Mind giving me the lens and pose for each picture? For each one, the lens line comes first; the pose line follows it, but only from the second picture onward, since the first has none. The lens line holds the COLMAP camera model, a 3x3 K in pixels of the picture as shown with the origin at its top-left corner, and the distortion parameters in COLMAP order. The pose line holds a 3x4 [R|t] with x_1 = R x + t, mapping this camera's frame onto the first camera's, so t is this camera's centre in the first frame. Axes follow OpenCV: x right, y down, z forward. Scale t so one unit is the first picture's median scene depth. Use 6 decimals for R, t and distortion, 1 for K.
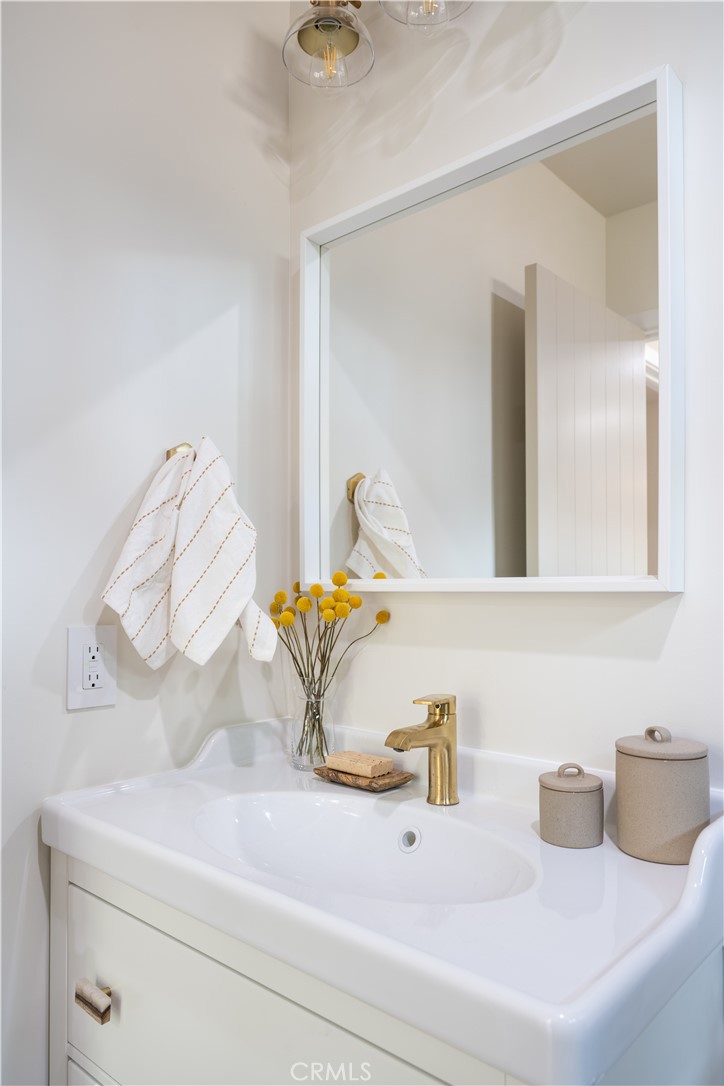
lens RADIAL K [[744.0, 0, 362.0], [0, 744.0, 543.0], [0, 0, 1]] dist [0.000636, -0.000128]
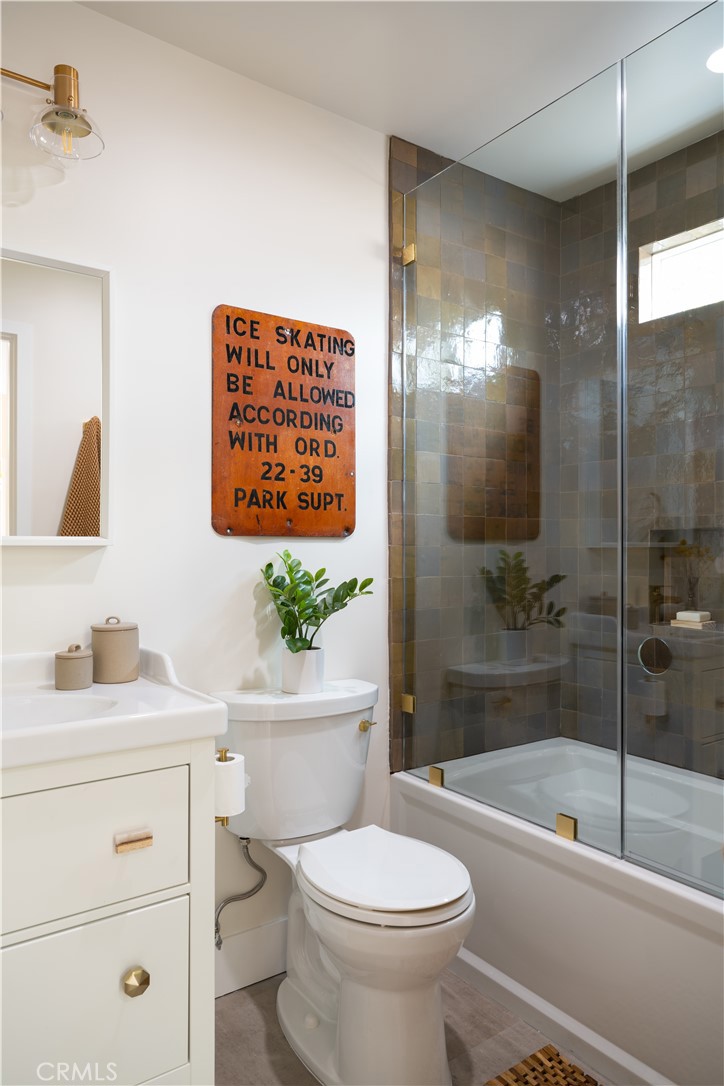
lens RADIAL K [[744.0, 0, 362.0], [0, 744.0, 543.0], [0, 0, 1]] dist [0.000636, -0.000128]
pose [[0.217766, 0.001939, 0.975999, -1.267569], [-0.032243, 0.999466, 0.005209, 0.029554], [-0.975468, -0.032604, 0.217712, -0.042774]]
